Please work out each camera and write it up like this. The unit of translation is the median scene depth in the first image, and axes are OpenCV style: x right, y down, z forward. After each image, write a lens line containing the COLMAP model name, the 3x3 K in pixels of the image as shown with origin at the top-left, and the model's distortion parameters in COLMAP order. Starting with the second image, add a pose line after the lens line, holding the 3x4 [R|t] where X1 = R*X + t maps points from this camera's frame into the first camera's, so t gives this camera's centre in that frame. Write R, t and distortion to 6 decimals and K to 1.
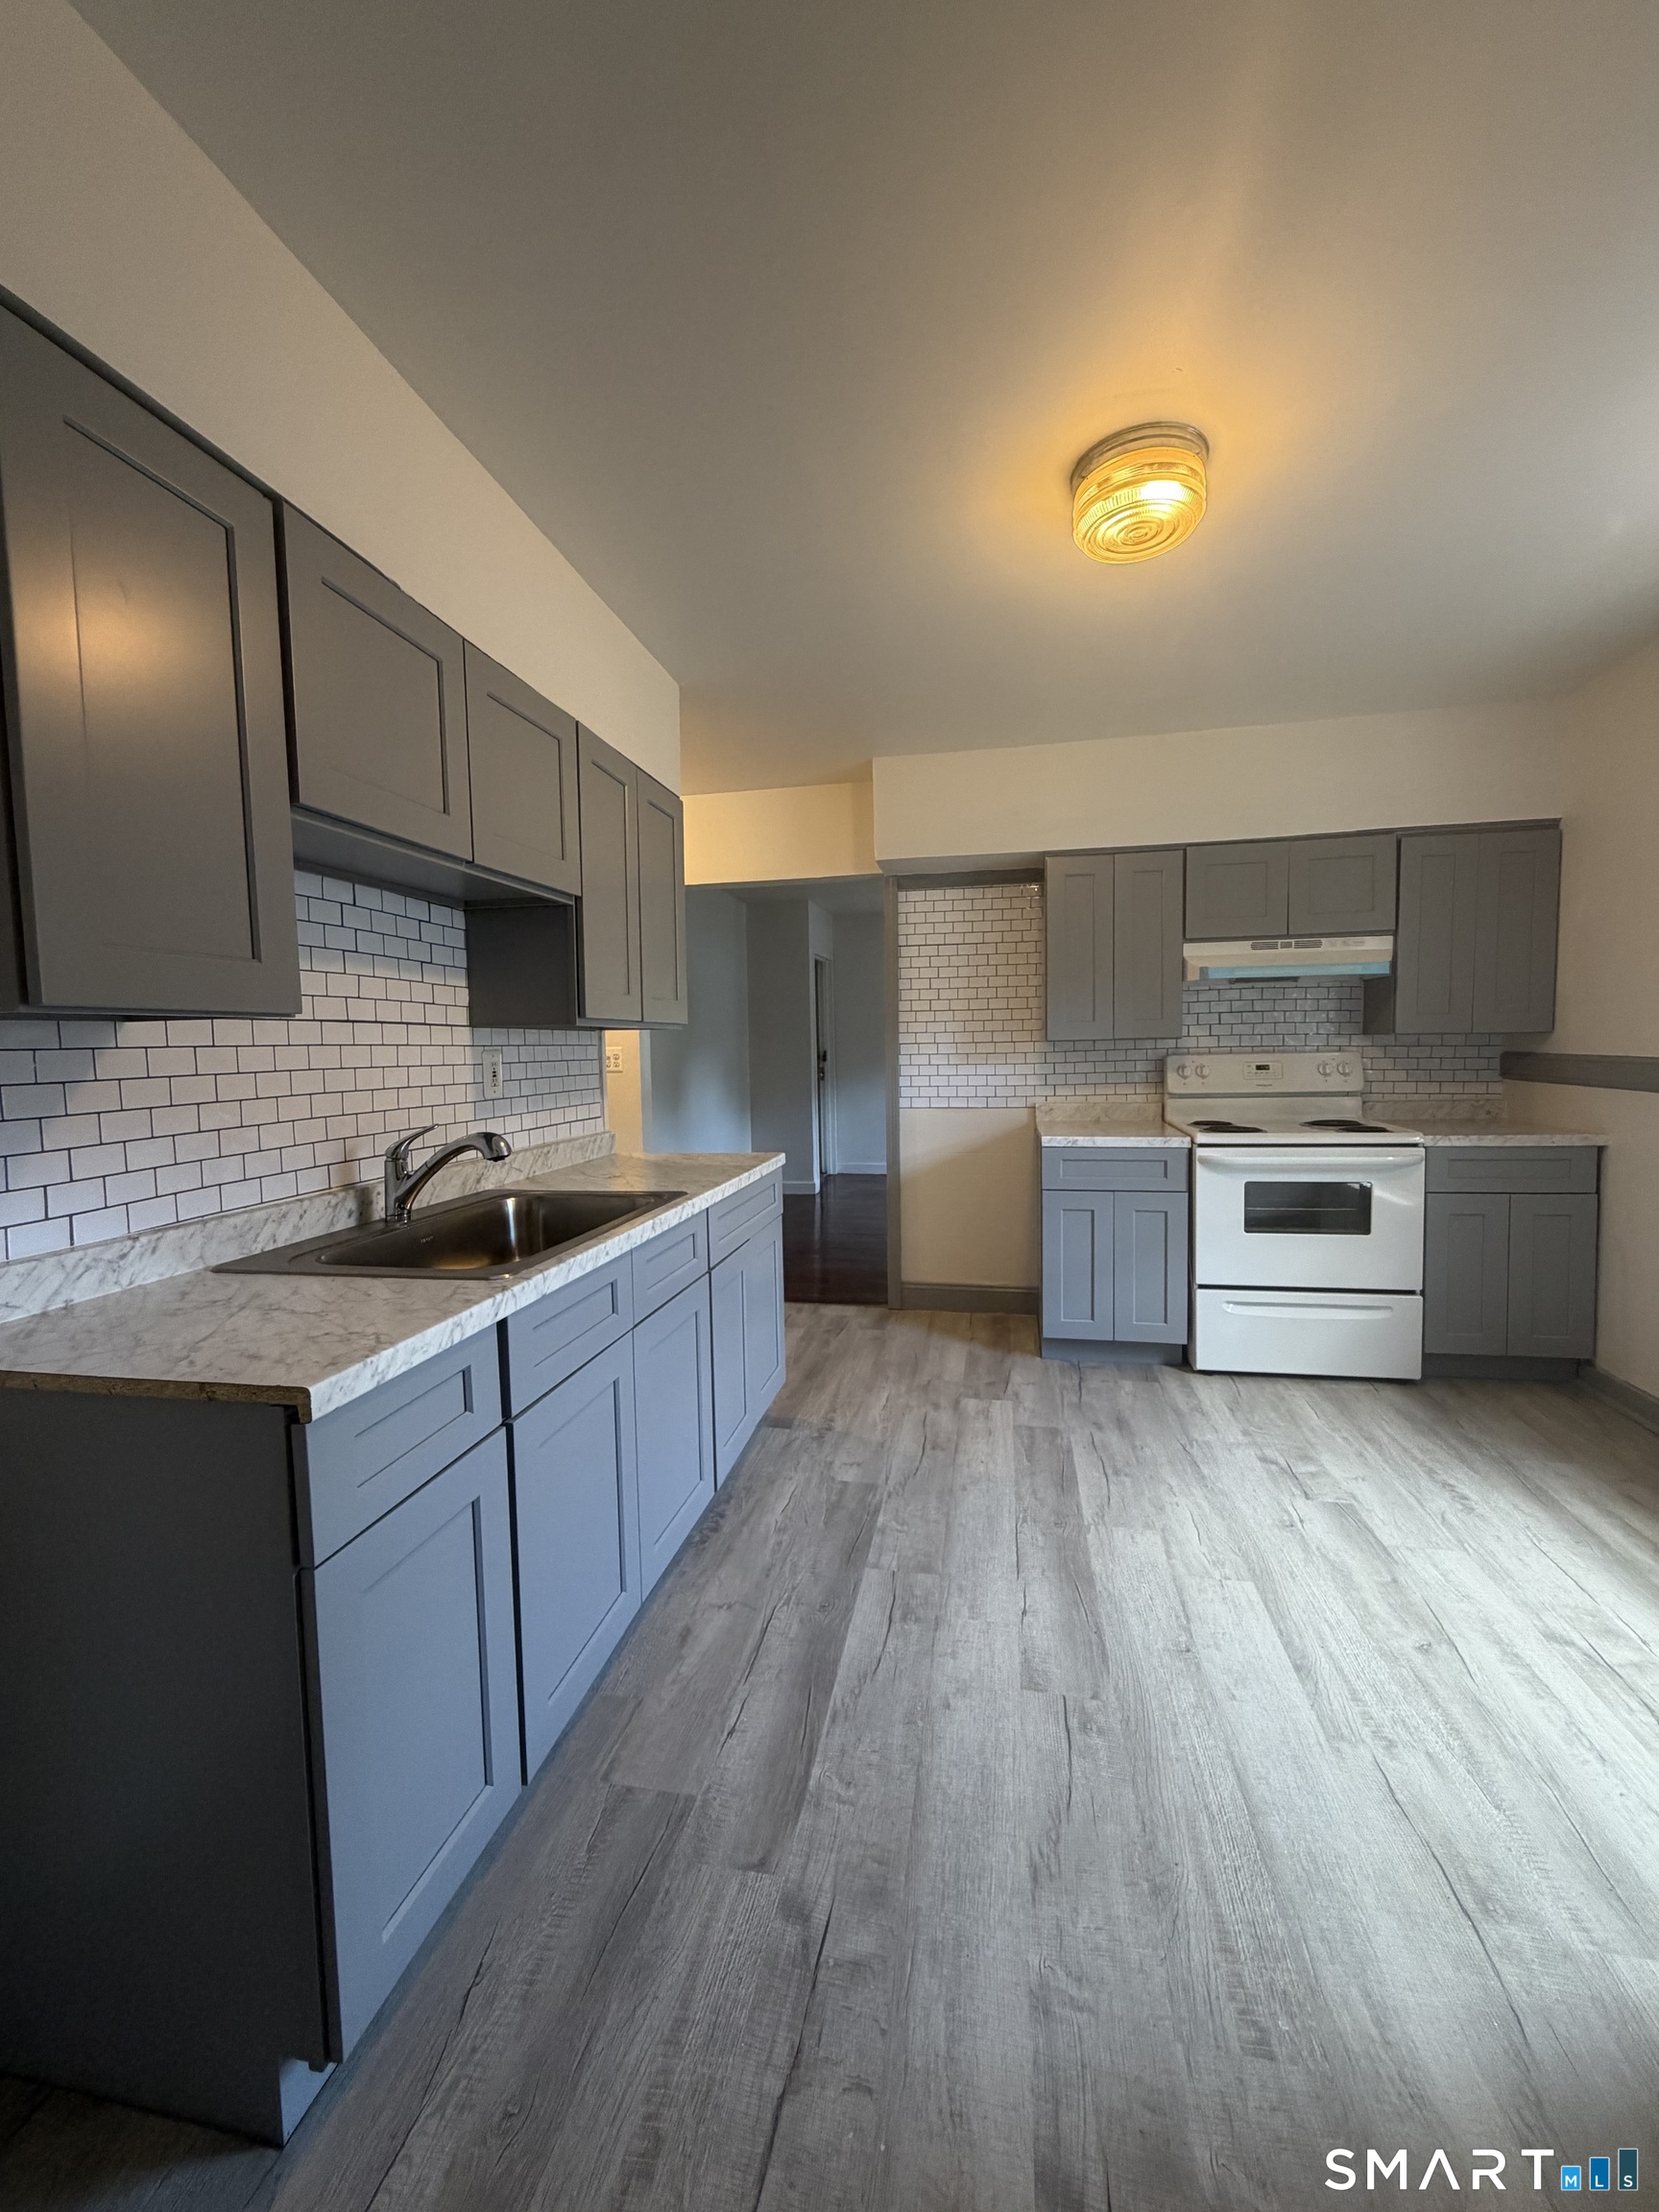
lens RADIAL K [[882.4, 0, 827.7], [0, 882.4, 1097.6], [0, 0, 1]] dist [0.000779, -0.000967]
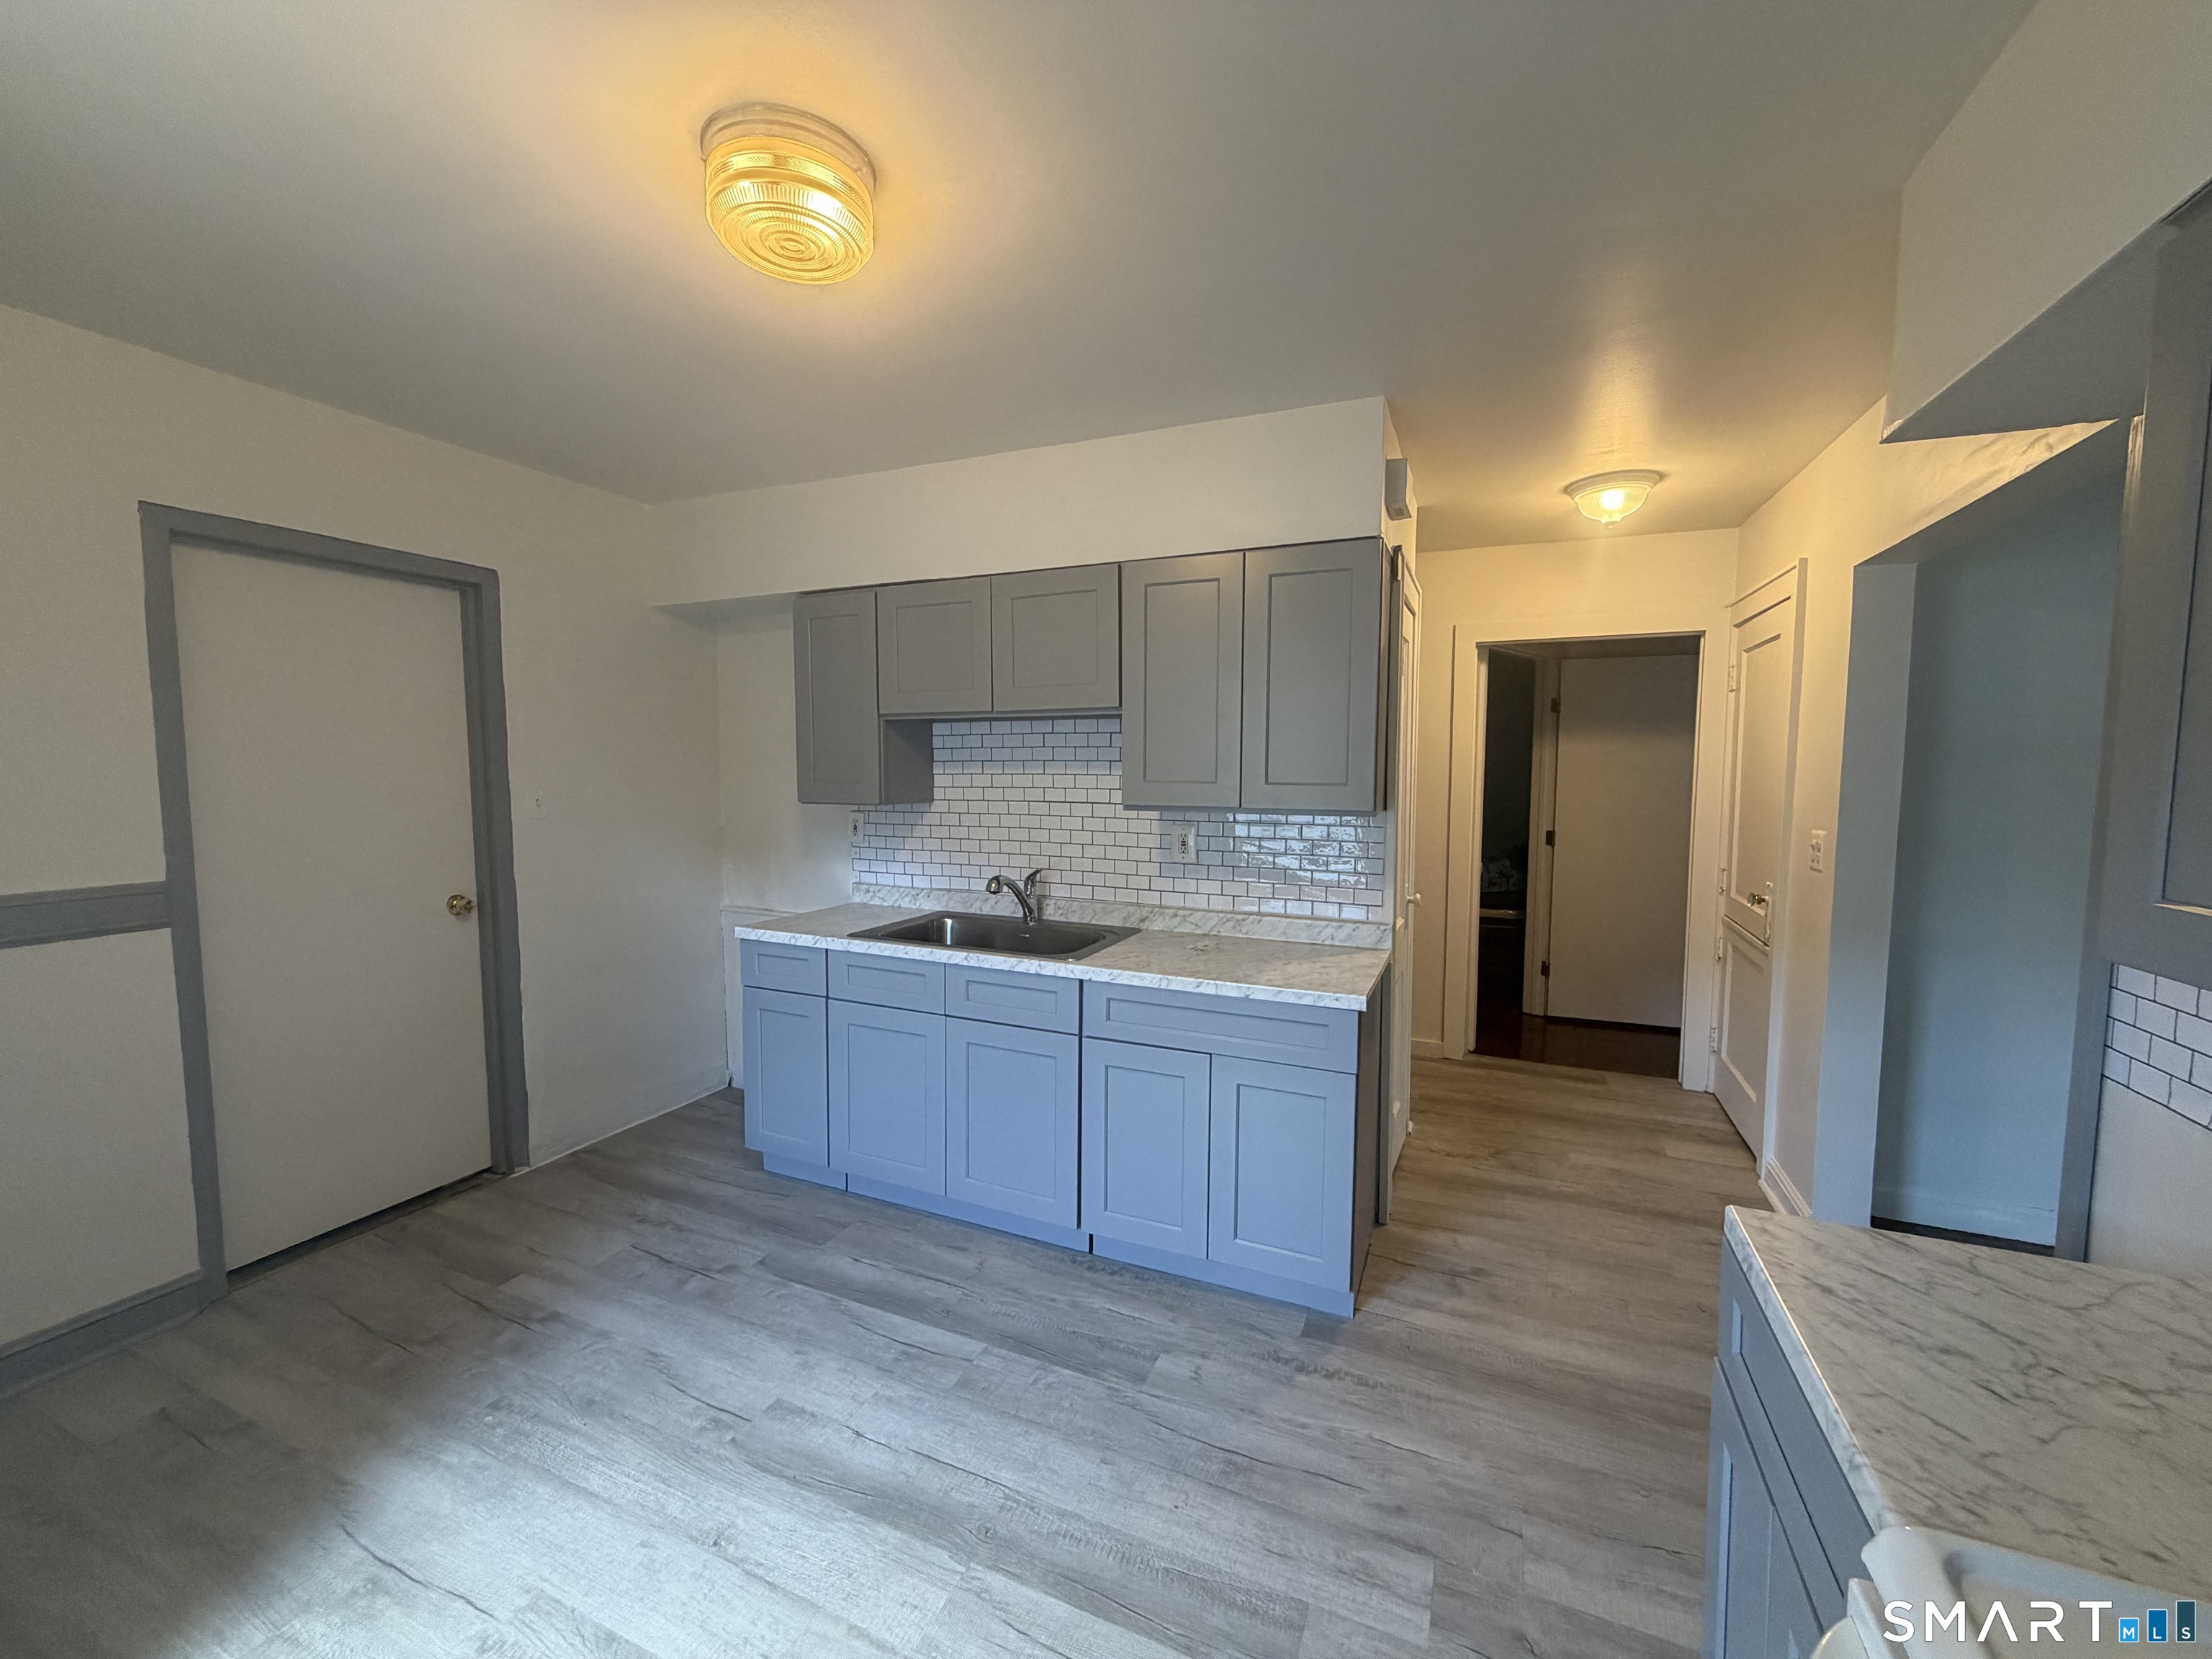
lens RADIAL K [[882.4, 0, 1100.5], [0, 882.4, 831.3], [0, 0, 1]] dist [0.000779, -0.000967]
pose [[-0.221690, 0.091488, -0.970816, 1.099856], [-0.058202, 0.992572, 0.106829, -0.217726], [0.973379, 0.080186, -0.214718, 1.472690]]
